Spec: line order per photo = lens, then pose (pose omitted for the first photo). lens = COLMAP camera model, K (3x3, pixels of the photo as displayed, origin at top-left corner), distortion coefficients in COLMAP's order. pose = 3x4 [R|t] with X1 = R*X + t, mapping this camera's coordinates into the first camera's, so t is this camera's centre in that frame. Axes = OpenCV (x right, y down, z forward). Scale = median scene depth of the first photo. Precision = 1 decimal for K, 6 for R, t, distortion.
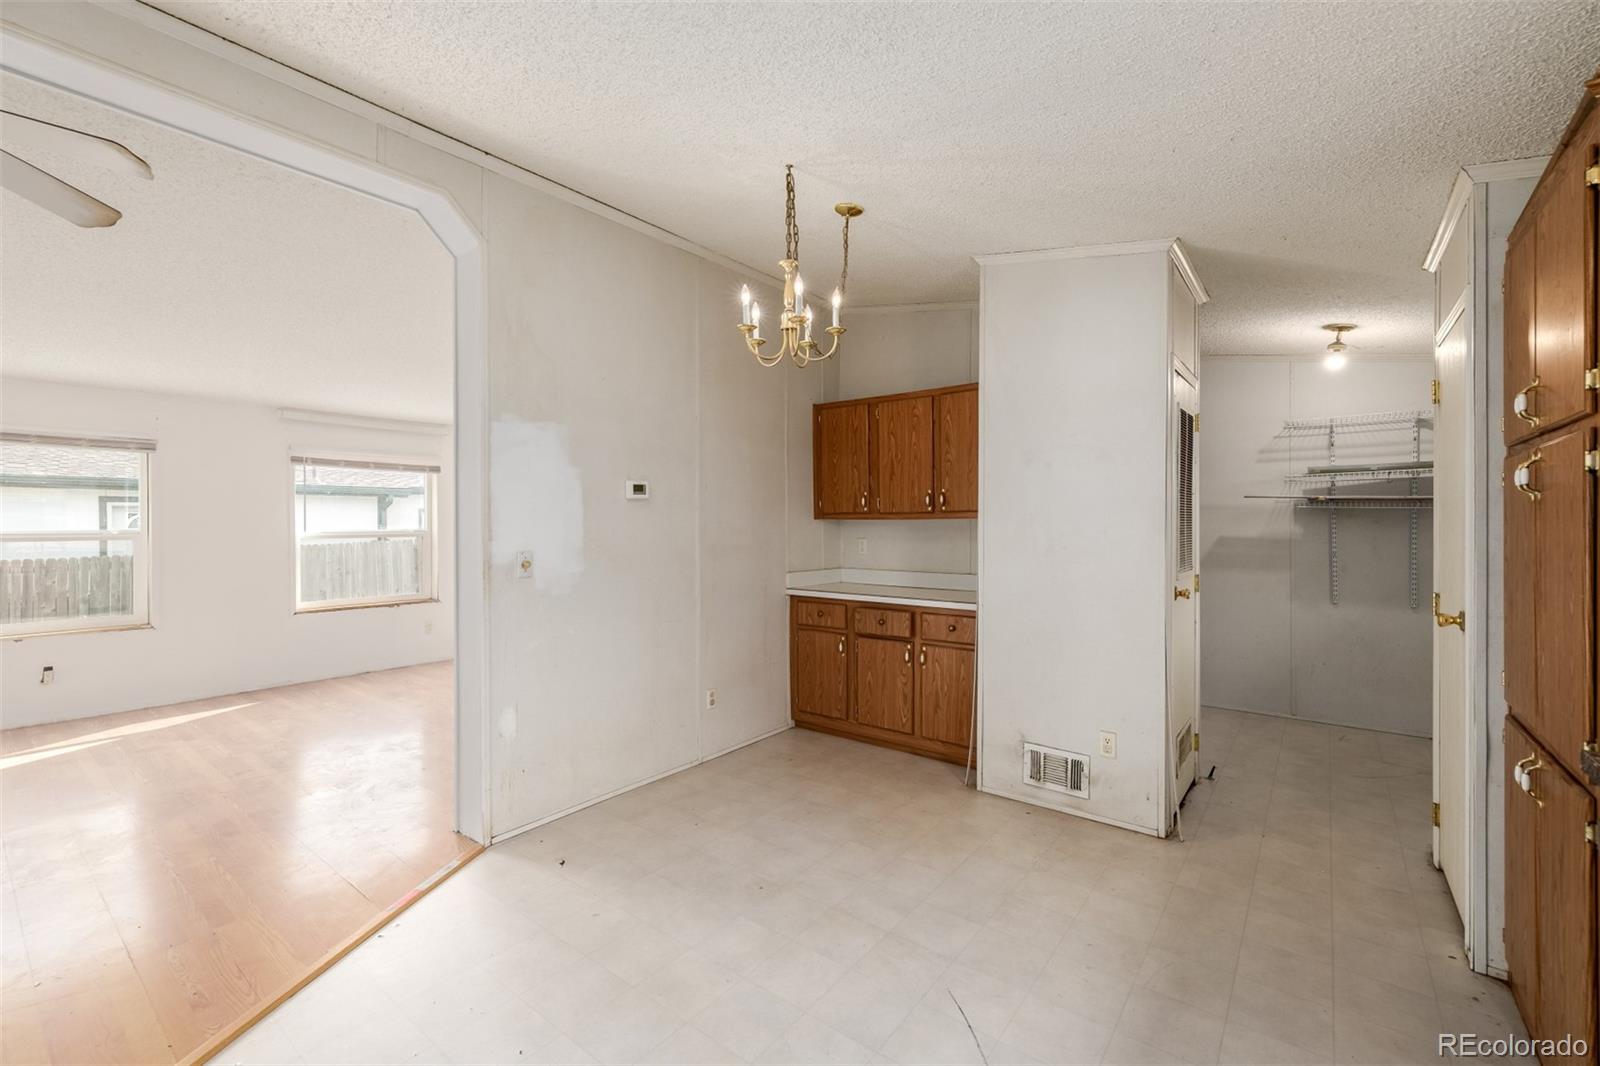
lens RADIAL K [[679.3, 0, 796.6], [0, 679.3, 527.2], [0, 0, 1]] dist [0.003676, 0.000124]
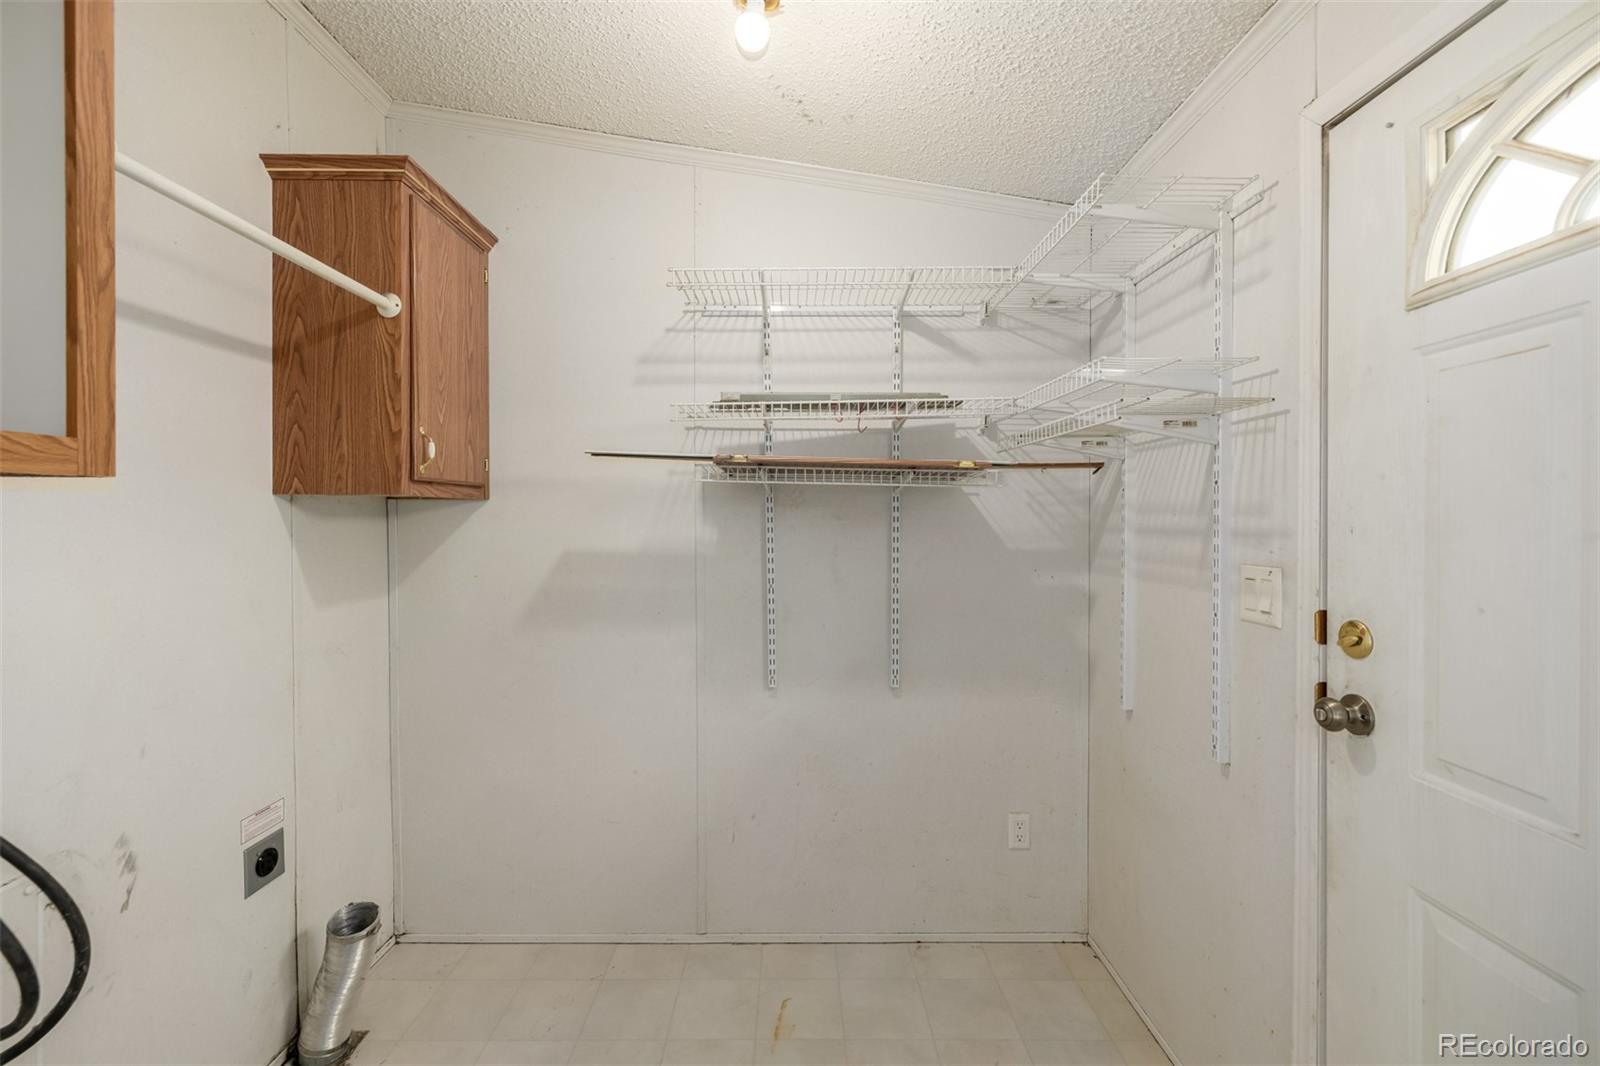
lens RADIAL K [[679.3, 0, 797.6], [0, 679.3, 521.0], [0, 0, 1]] dist [0.003676, 0.000124]
pose [[0.779169, -0.001324, 0.626813, 0.508743], [0.002403, 0.999997, -0.000875, -0.004271], [-0.626810, 0.002188, 0.779169, 0.620944]]
